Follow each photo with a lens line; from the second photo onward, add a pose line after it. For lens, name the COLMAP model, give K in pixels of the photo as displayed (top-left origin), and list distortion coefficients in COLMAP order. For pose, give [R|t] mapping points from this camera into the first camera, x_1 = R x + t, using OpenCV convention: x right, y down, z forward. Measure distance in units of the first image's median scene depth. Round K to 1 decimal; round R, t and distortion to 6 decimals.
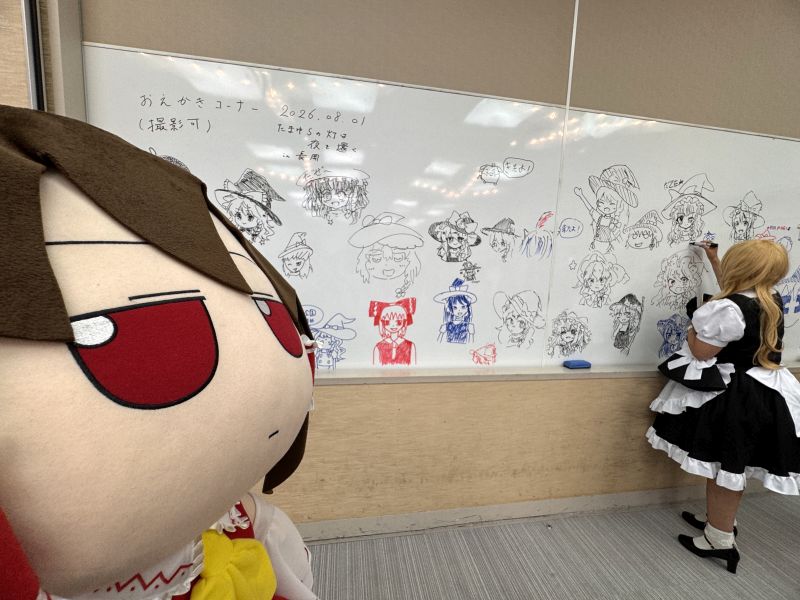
lens RADIAL K [[324.8, 0, 394.7], [0, 324.8, 299.7], [0, 0, 1]] dist [-0.001861, 0.000963]
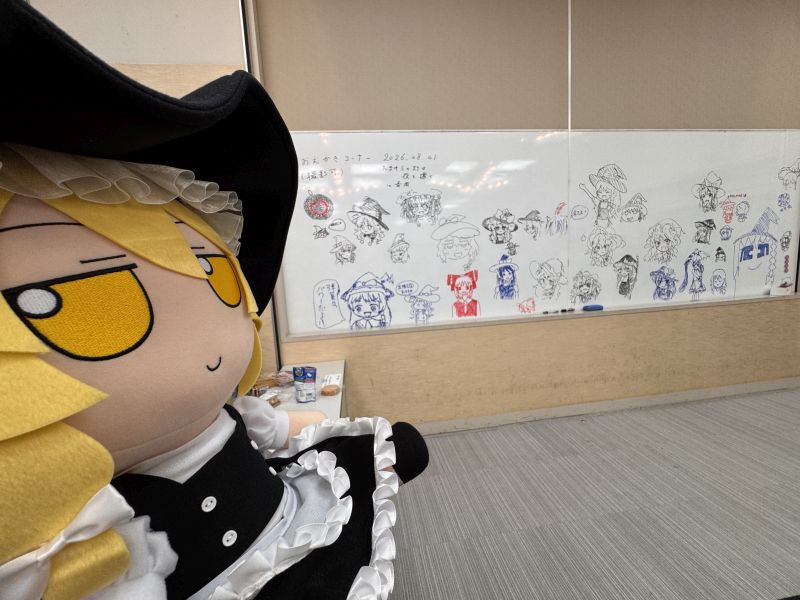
lens RADIAL K [[324.8, 0, 398.3], [0, 324.8, 299.3], [0, 0, 1]] dist [-0.001861, 0.000963]
pose [[0.994896, -0.092245, -0.040901, -0.240893], [0.092375, 0.995723, 0.001296, 0.090155], [0.040607, -0.005067, 0.999162, -0.488059]]
